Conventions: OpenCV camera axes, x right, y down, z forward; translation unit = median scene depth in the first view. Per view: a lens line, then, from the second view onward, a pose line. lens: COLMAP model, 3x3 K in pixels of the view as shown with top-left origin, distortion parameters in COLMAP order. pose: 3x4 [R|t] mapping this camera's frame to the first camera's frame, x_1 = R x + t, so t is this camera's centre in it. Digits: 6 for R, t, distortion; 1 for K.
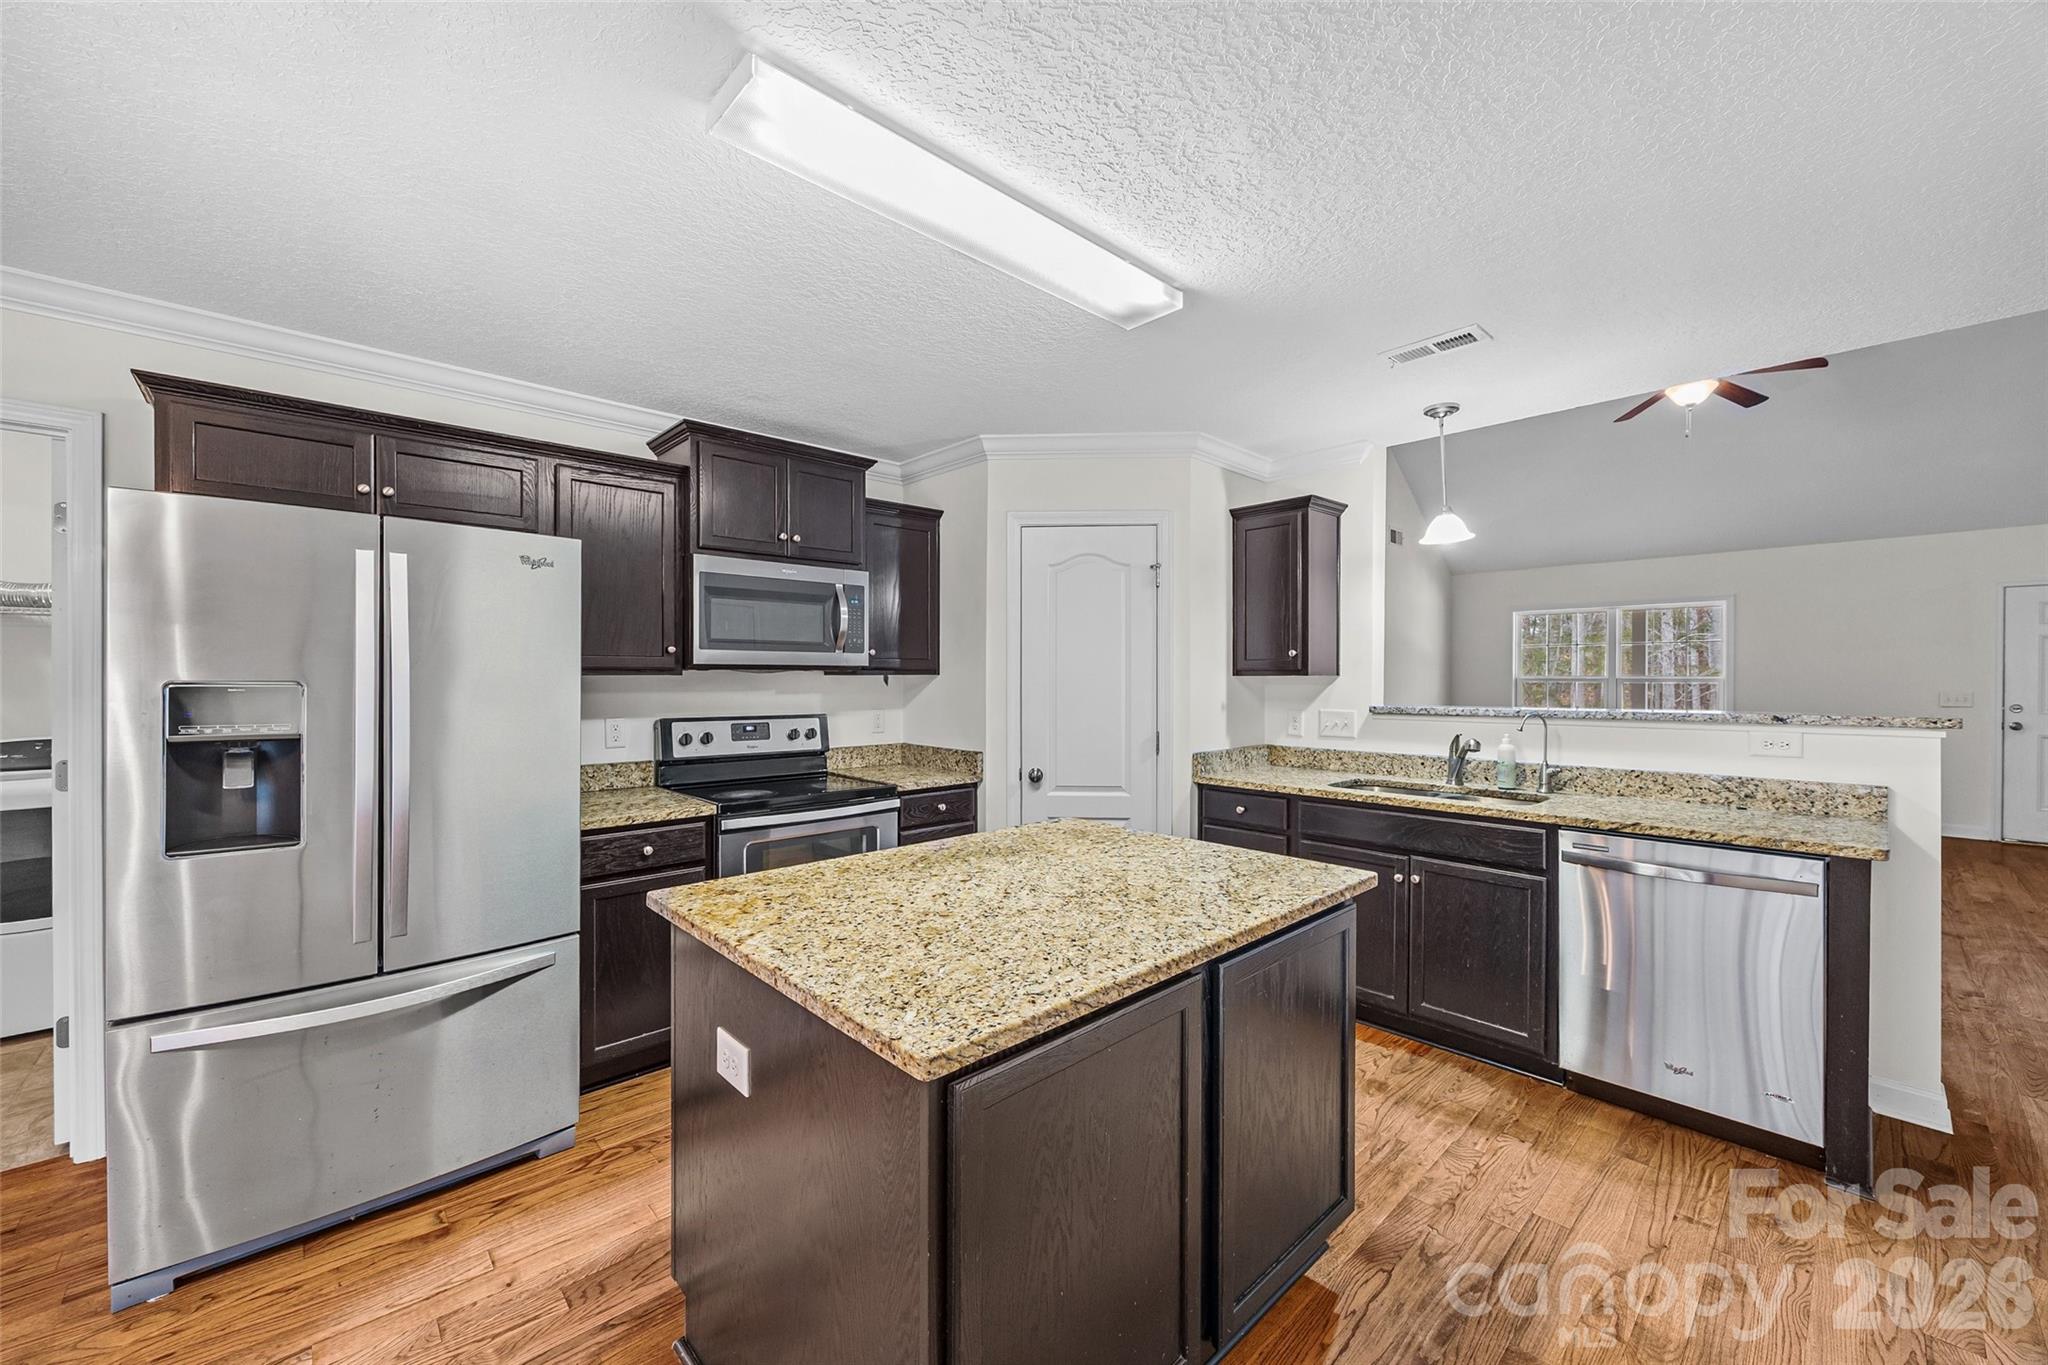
lens RADIAL K [[779.6, 0, 1008.7], [0, 779.6, 681.6], [0, 0, 1]] dist [-0.001813, 0.000063]
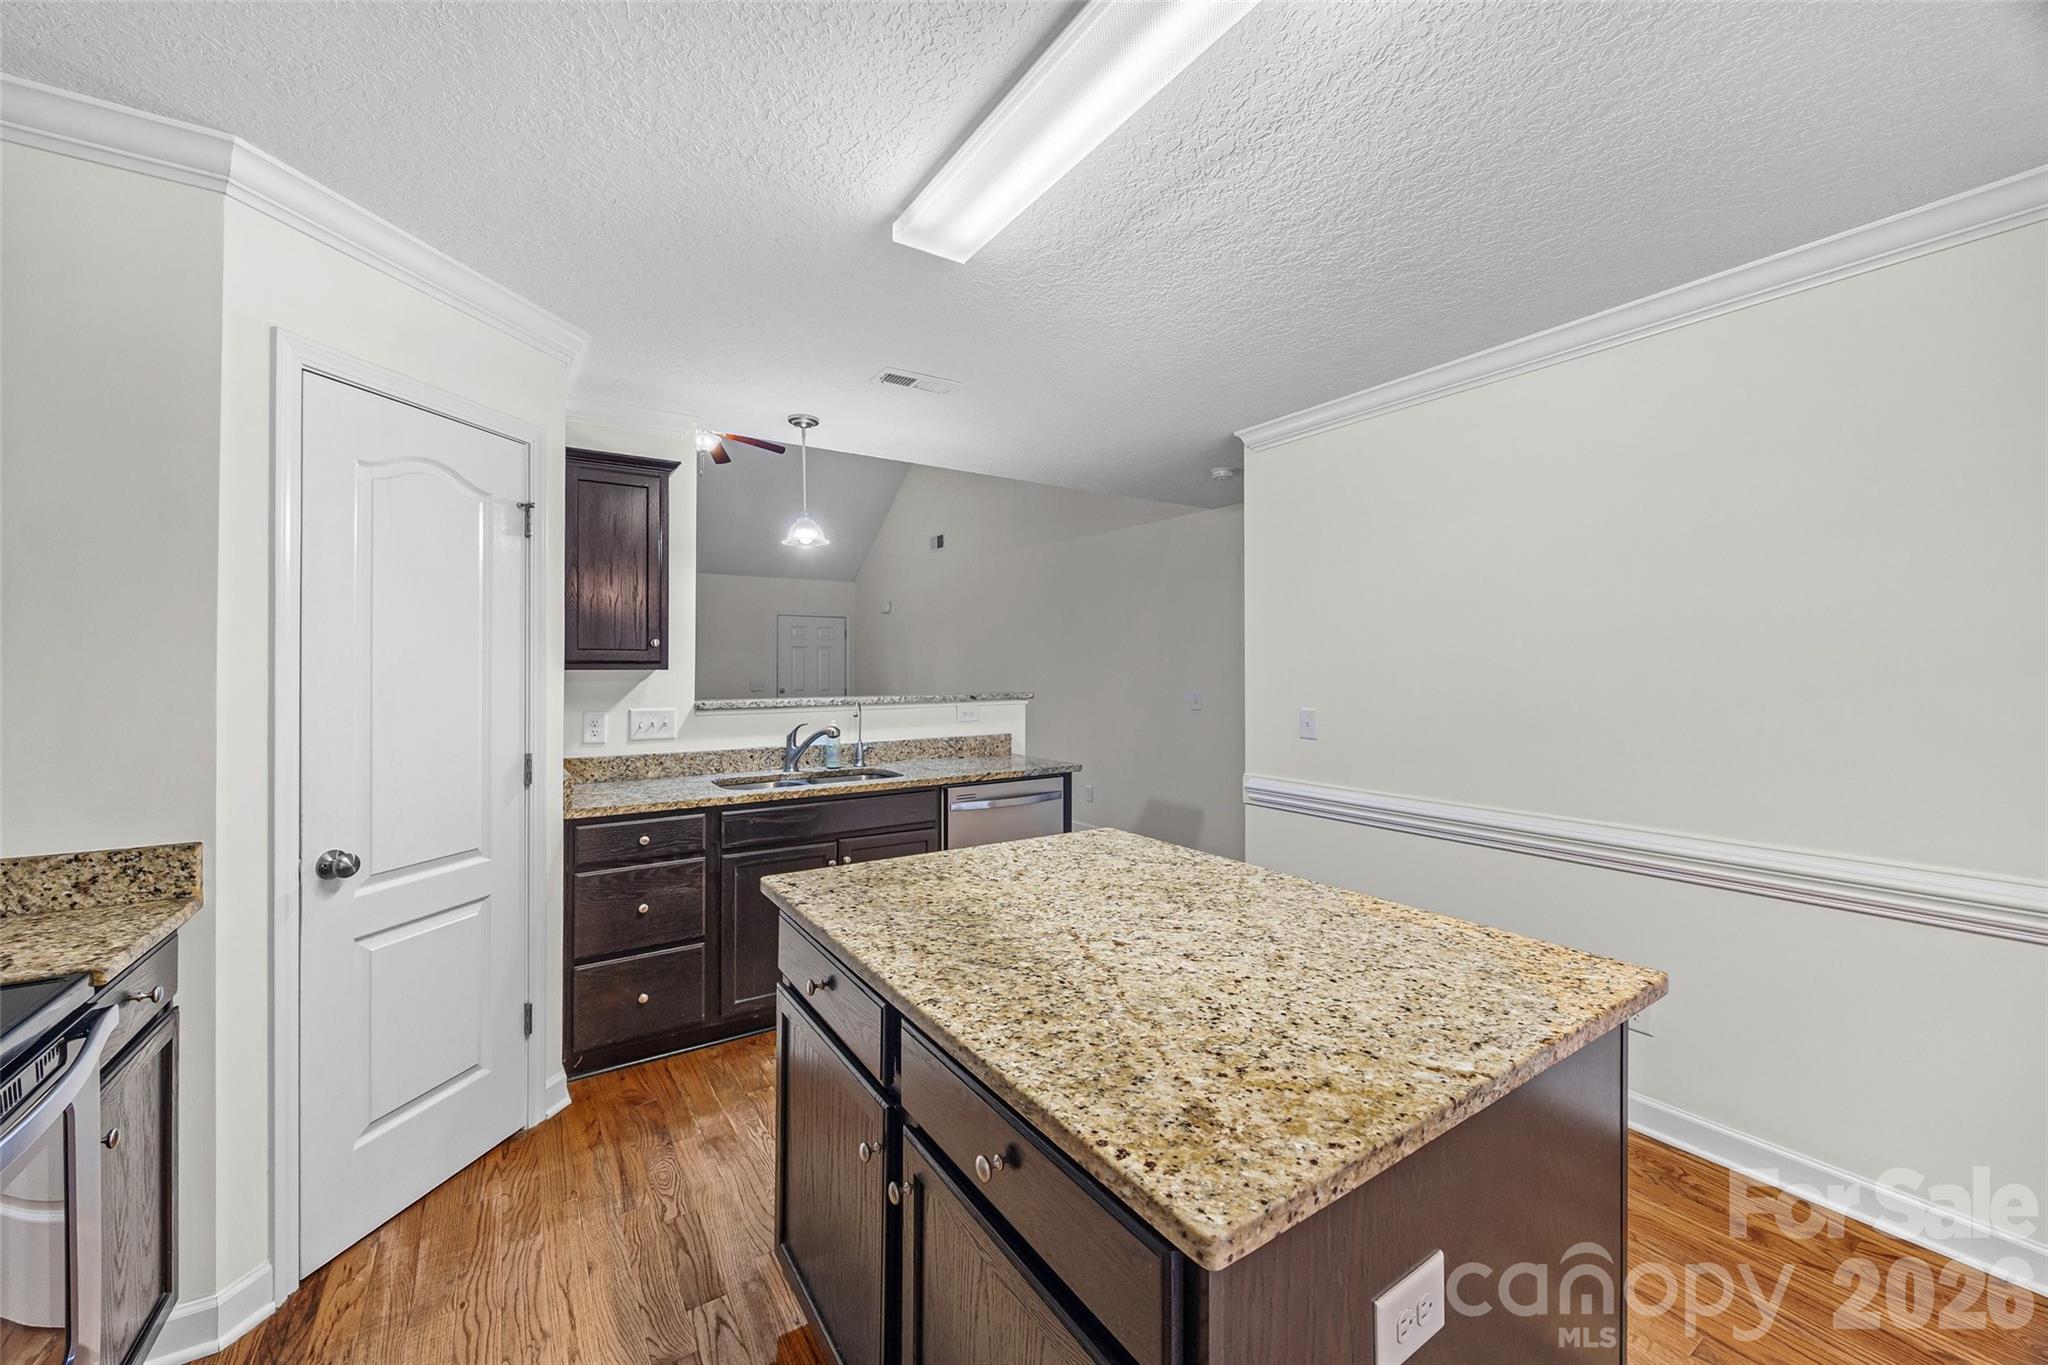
lens RADIAL K [[779.6, 0, 1011.0], [0, 779.6, 672.8], [0, 0, 1]] dist [-0.001813, 0.000063]
pose [[0.160547, -0.002033, 0.987026, -0.818112], [0.007417, 0.999972, 0.000853, -0.004425], [-0.987000, 0.007184, 0.160557, 0.993554]]
